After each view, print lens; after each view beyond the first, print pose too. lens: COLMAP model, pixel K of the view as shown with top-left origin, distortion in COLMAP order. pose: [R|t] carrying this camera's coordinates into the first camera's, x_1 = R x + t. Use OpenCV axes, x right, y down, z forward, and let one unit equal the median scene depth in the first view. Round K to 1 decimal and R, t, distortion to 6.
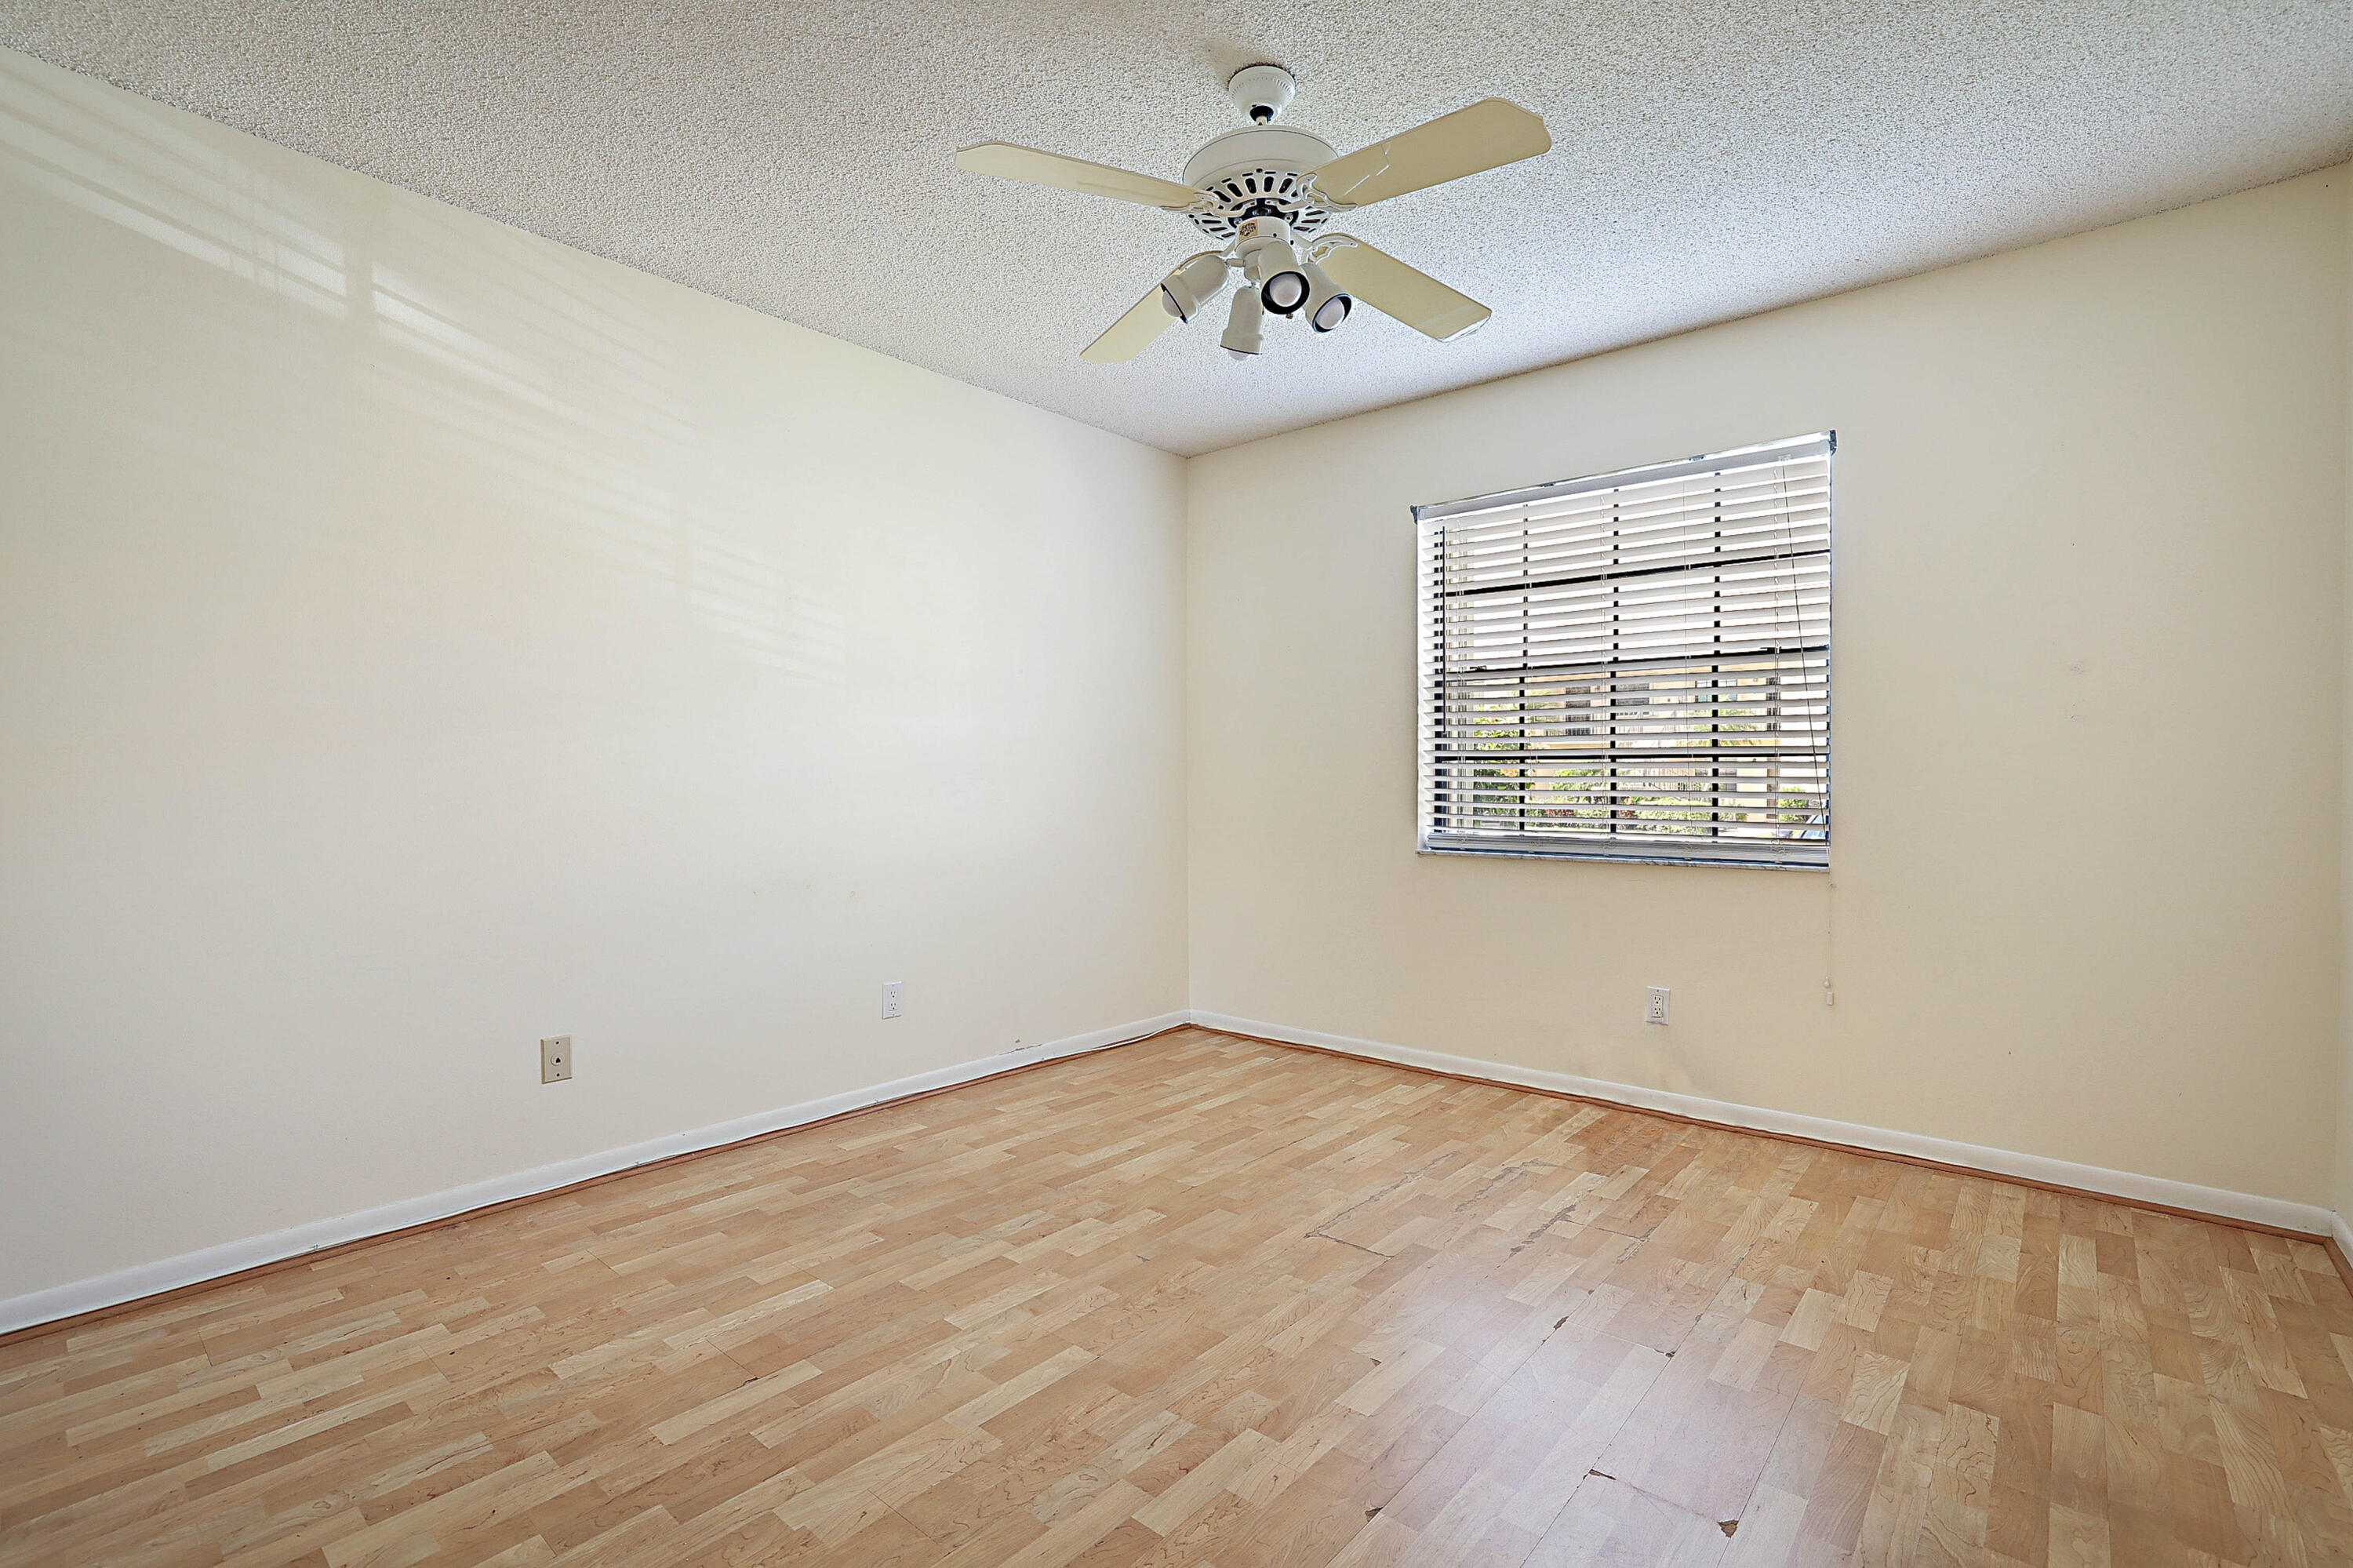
lens RADIAL K [[1051.6, 0, 1175.2], [0, 1051.6, 789.7], [0, 0, 1]] dist [-0.034525, 0.015953]
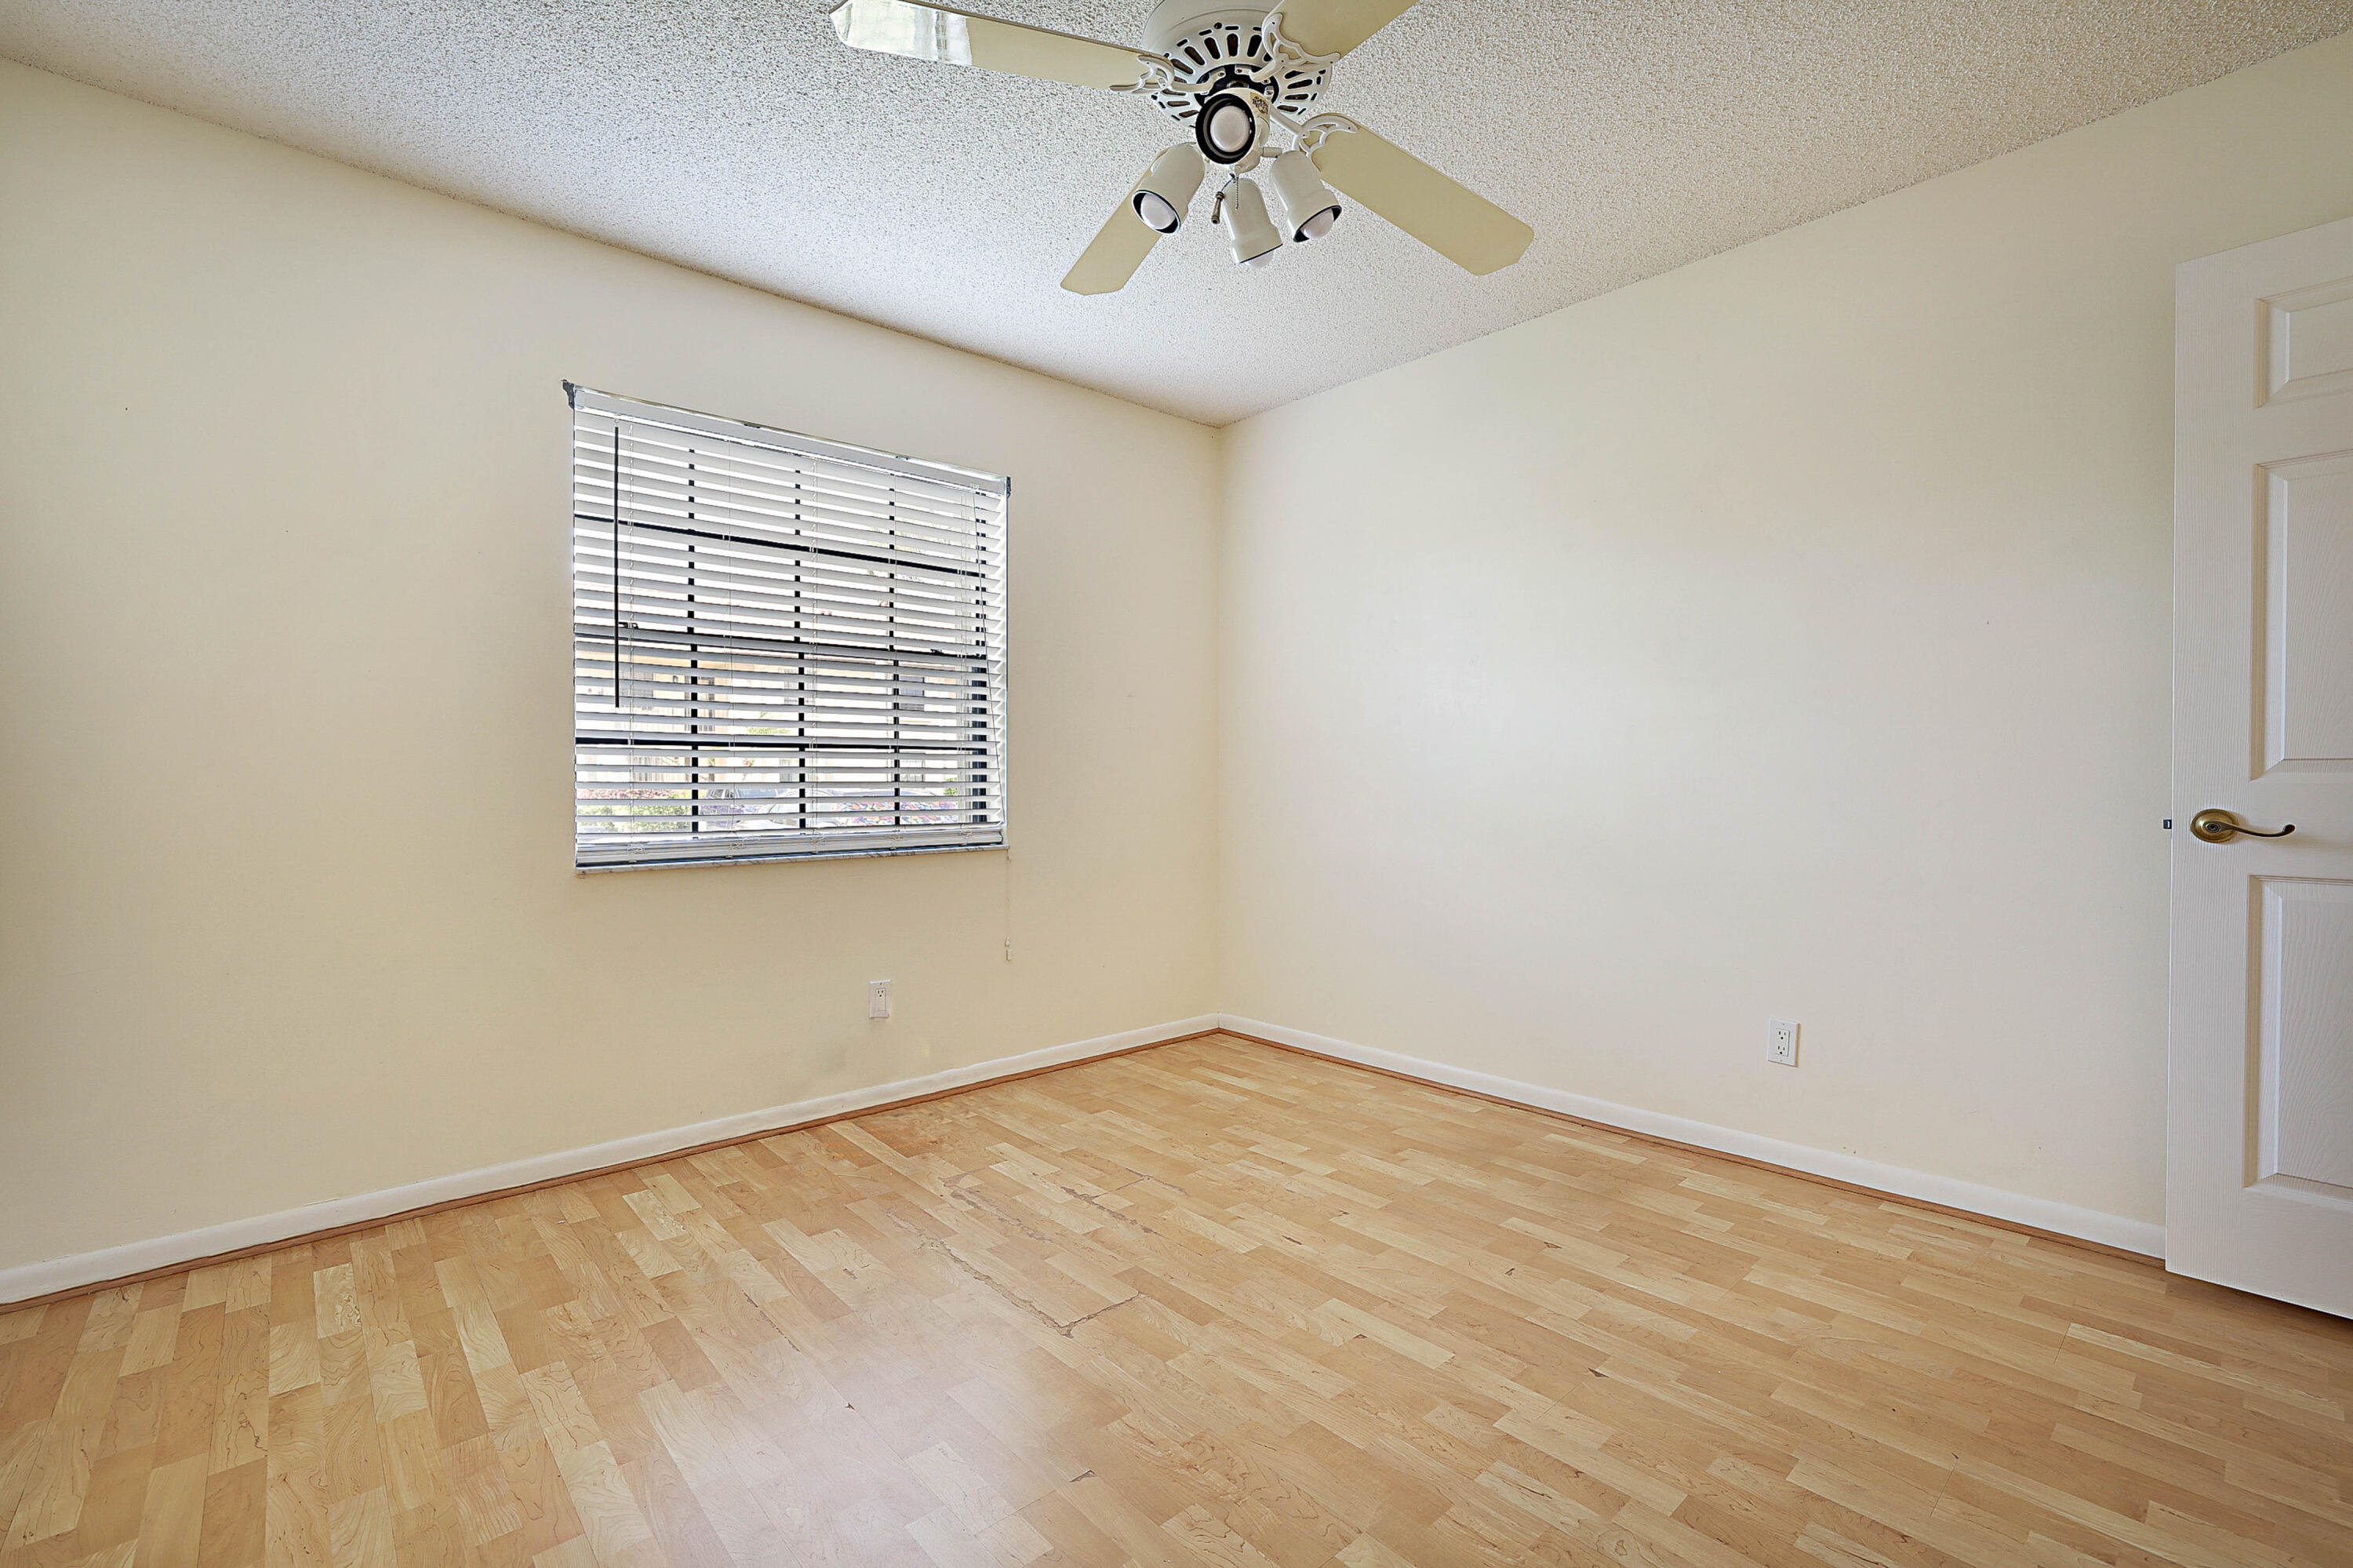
lens RADIAL K [[1030.1, 0, 1176.5], [0, 1030.1, 784.0], [0, 0, 1]] dist [-0.053860, 0.020779]
pose [[0.131138, -0.008719, 0.991326, -0.509255], [0.009505, 0.999926, 0.007538, -0.001185], [-0.991319, 0.008434, 0.131211, 0.655032]]
